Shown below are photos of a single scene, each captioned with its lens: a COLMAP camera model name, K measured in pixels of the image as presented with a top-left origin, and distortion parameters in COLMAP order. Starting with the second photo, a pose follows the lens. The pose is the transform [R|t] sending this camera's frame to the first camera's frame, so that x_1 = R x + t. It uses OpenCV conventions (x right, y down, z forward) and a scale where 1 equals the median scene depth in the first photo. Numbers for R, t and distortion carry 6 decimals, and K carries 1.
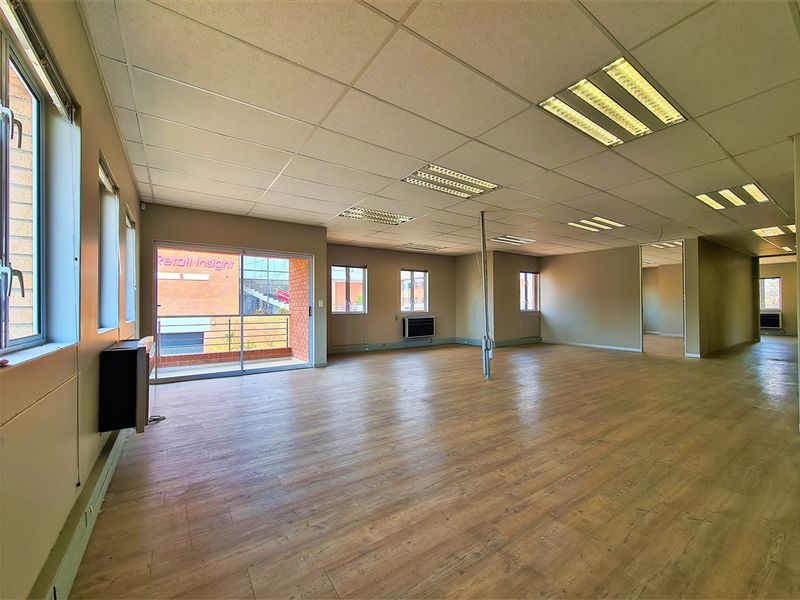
lens RADIAL K [[327.8, 0, 400.0], [0, 327.8, 300.0], [0, 0, 1]] dist [-0.044905, -0.000066]
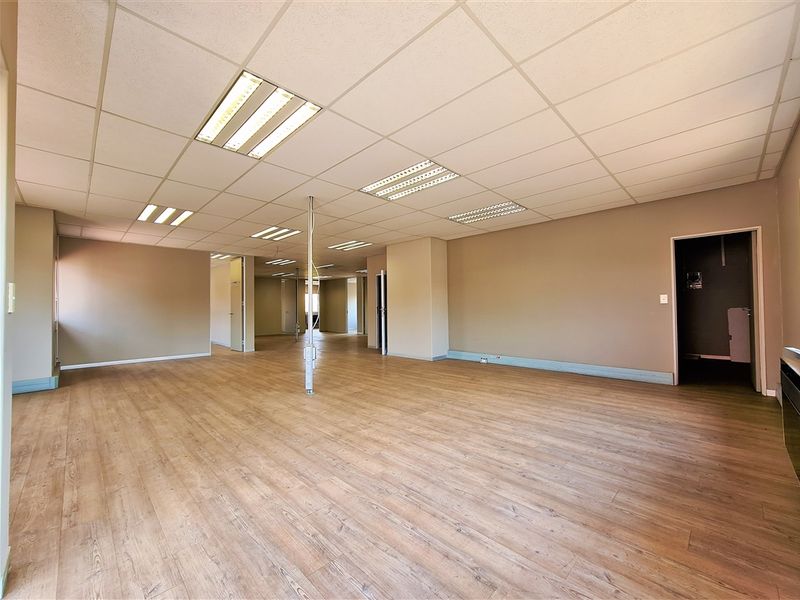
lens RADIAL K [[327.9, 0, 401.9], [0, 327.9, 300.1], [0, 0, 1]] dist [-0.000104, -0.000281]
pose [[-0.190292, 0.028209, 0.981322, -0.929857], [-0.009904, 0.999481, -0.030652, 0.028878], [-0.981678, -0.015551, -0.189914, 1.379944]]
